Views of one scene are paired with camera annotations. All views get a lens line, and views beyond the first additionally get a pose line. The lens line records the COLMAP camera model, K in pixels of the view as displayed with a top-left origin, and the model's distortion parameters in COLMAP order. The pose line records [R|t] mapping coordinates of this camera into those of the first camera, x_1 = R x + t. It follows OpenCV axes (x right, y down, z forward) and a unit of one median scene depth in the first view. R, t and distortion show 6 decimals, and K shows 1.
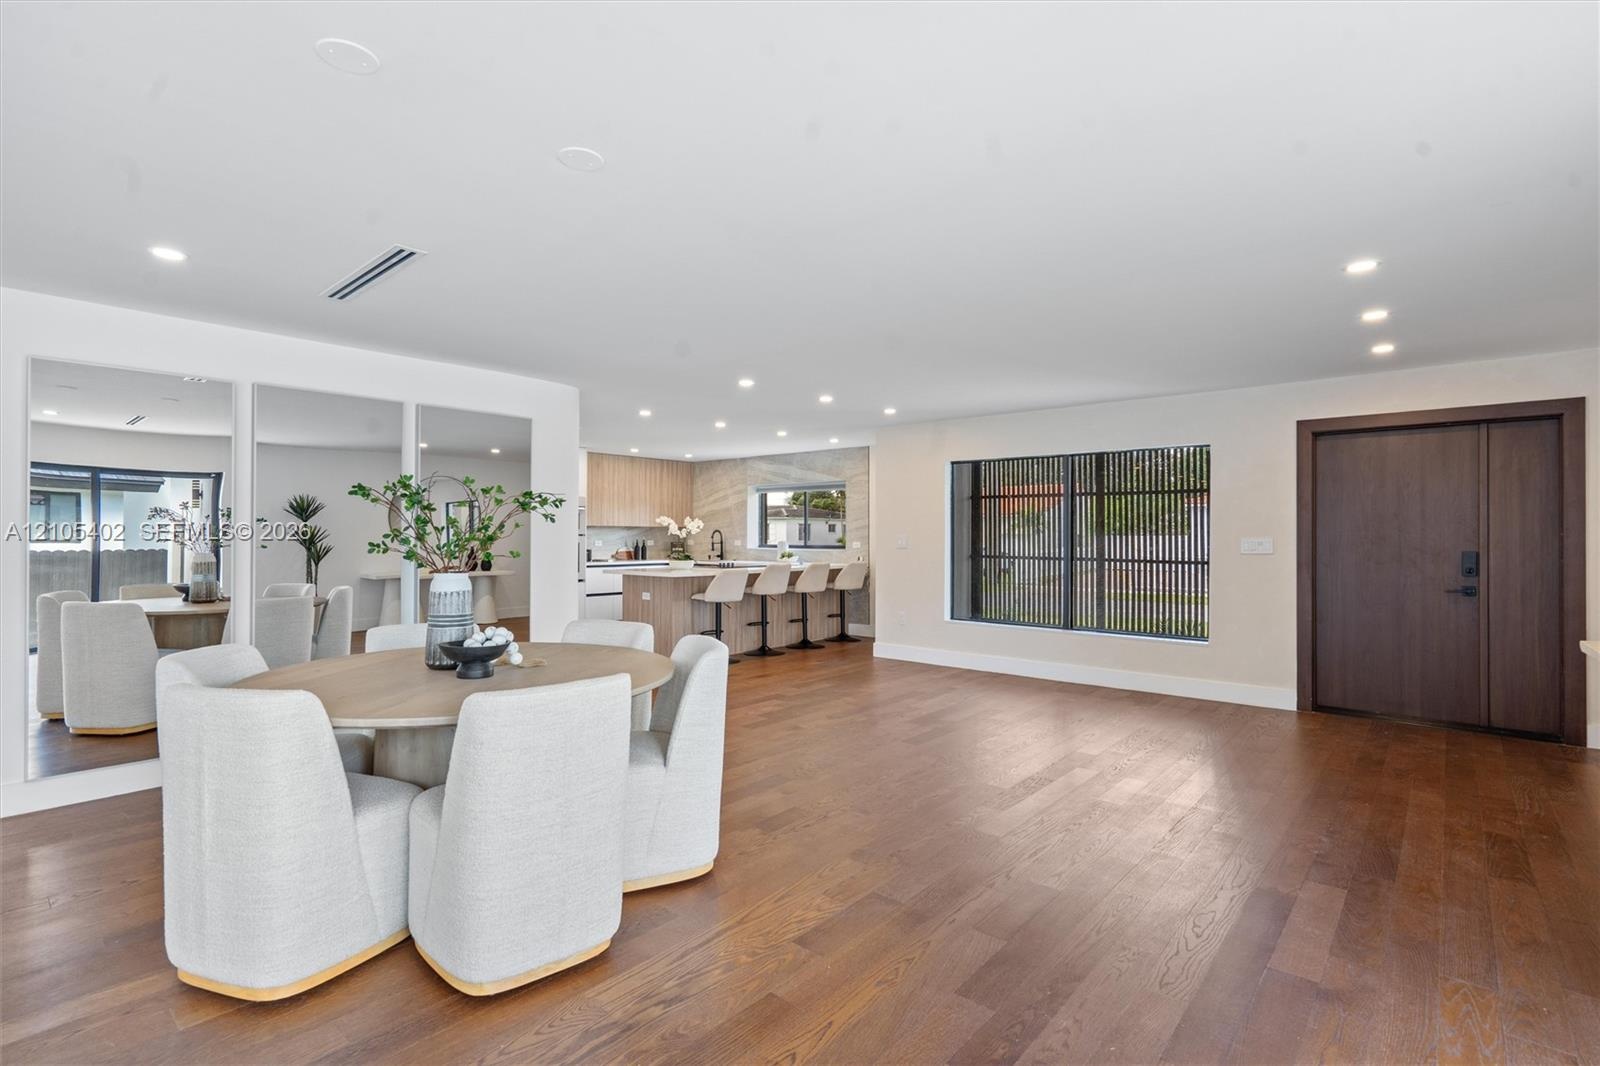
lens RADIAL K [[765.6, 0, 800.0], [0, 765.6, 533.0], [0, 0, 1]] dist [-0.001245, -0.000253]
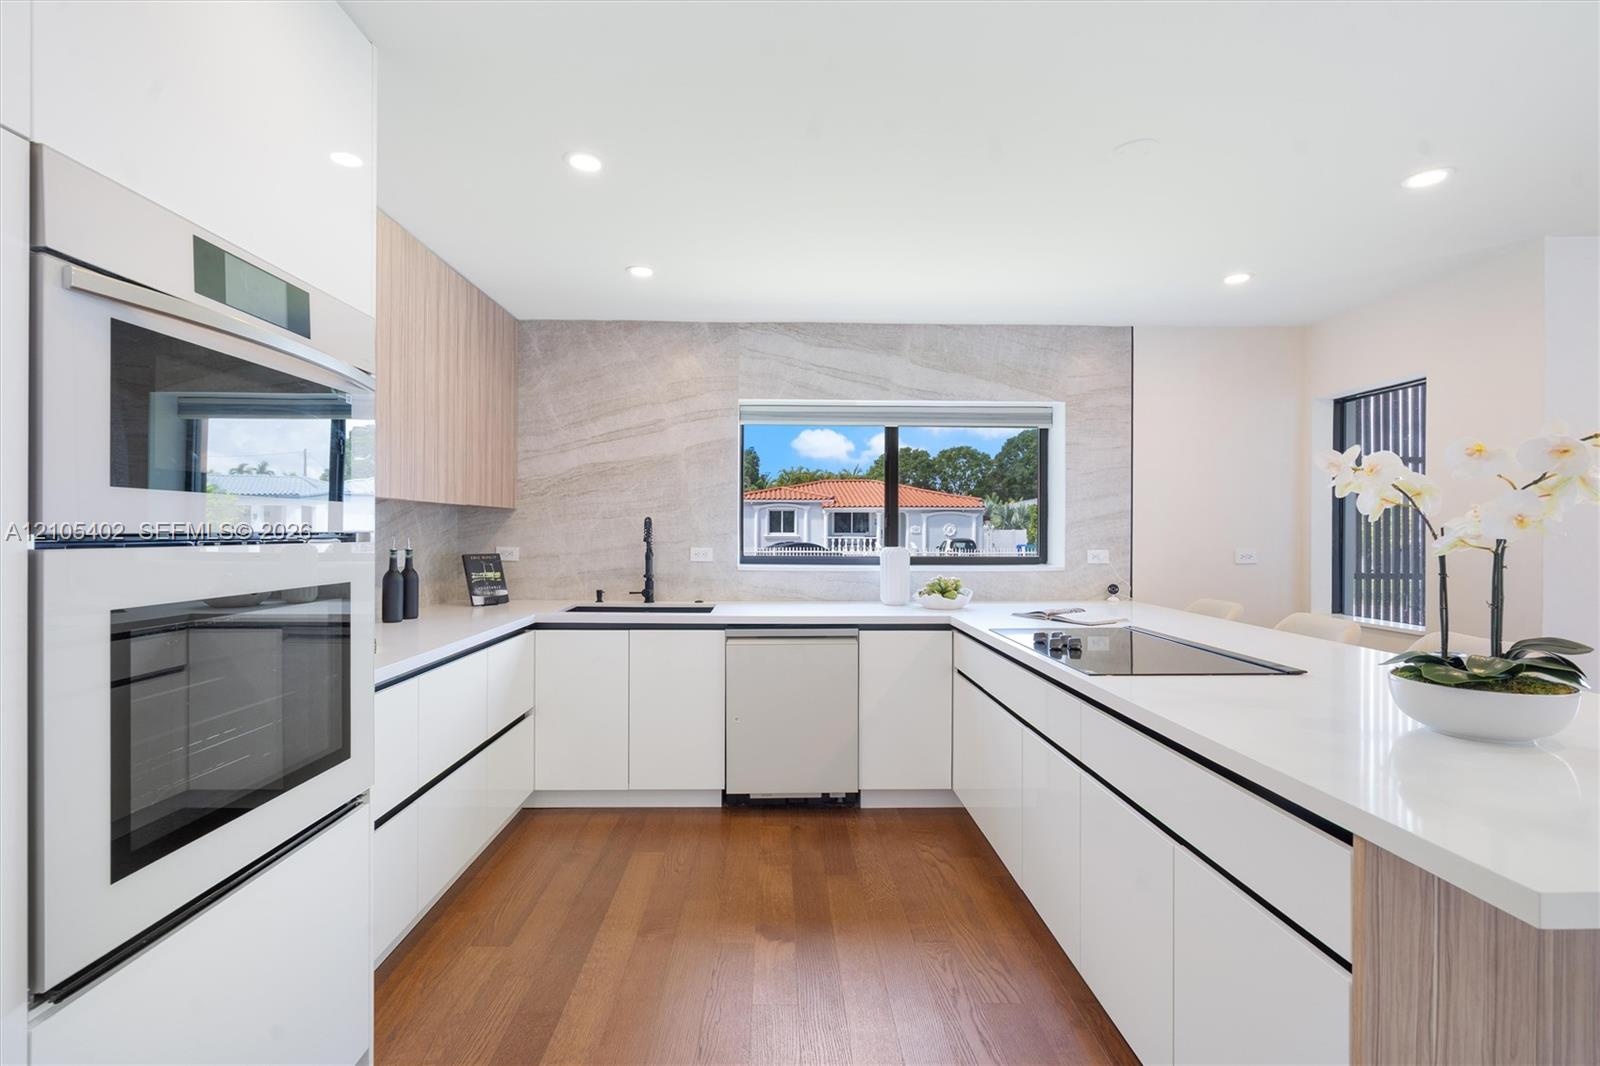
lens RADIAL K [[765.6, 0, 800.0], [0, 765.6, 533.0], [0, 0, 1]] dist [-0.001245, -0.000253]
pose [[0.740303, 0.004702, 0.672257, -0.296480], [-0.004018, 0.999989, -0.002569, 0.003802], [-0.672262, -0.000800, 0.740313, 0.708108]]
